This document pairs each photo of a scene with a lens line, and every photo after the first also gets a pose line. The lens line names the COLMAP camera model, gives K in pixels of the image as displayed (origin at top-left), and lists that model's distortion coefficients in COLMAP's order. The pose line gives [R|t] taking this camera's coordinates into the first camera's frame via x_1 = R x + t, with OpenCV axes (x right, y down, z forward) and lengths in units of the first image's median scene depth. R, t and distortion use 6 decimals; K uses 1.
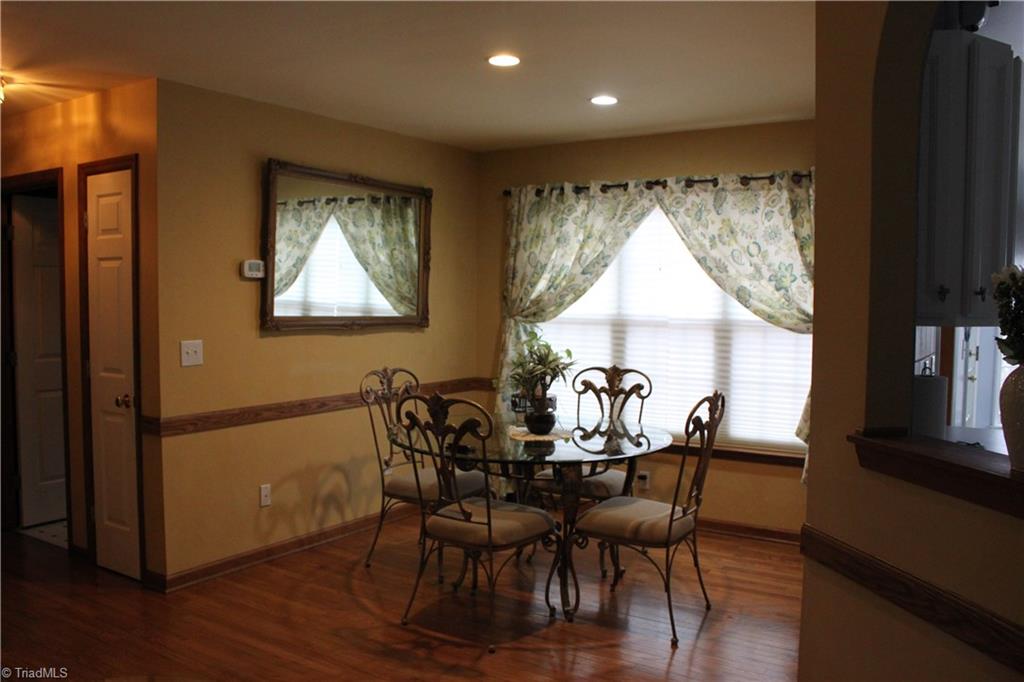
lens RADIAL K [[842.8, 0, 511.1], [0, 842.8, 337.0], [0, 0, 1]] dist [-0.132597, 0.011599]
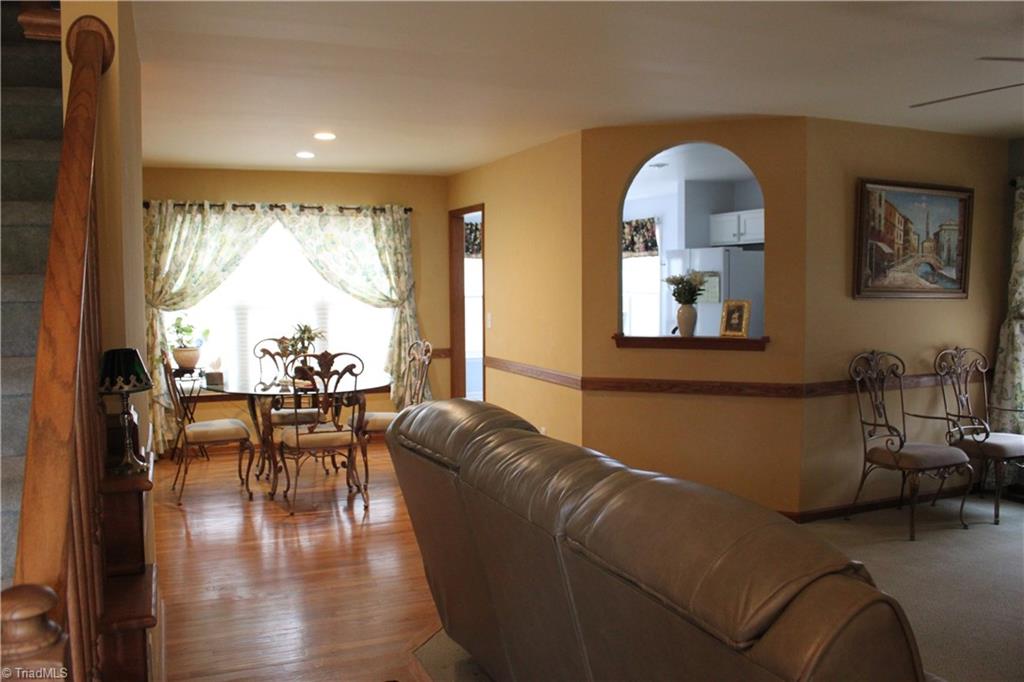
lens RADIAL K [[842.8, 0, 512.9], [0, 842.8, 345.3], [0, 0, 1]] dist [-0.132597, 0.011599]
pose [[0.575831, -0.072669, 0.814333, -0.780699], [0.049658, 0.997312, 0.053883, -0.007365], [-0.816059, 0.009411, 0.577891, -0.131587]]
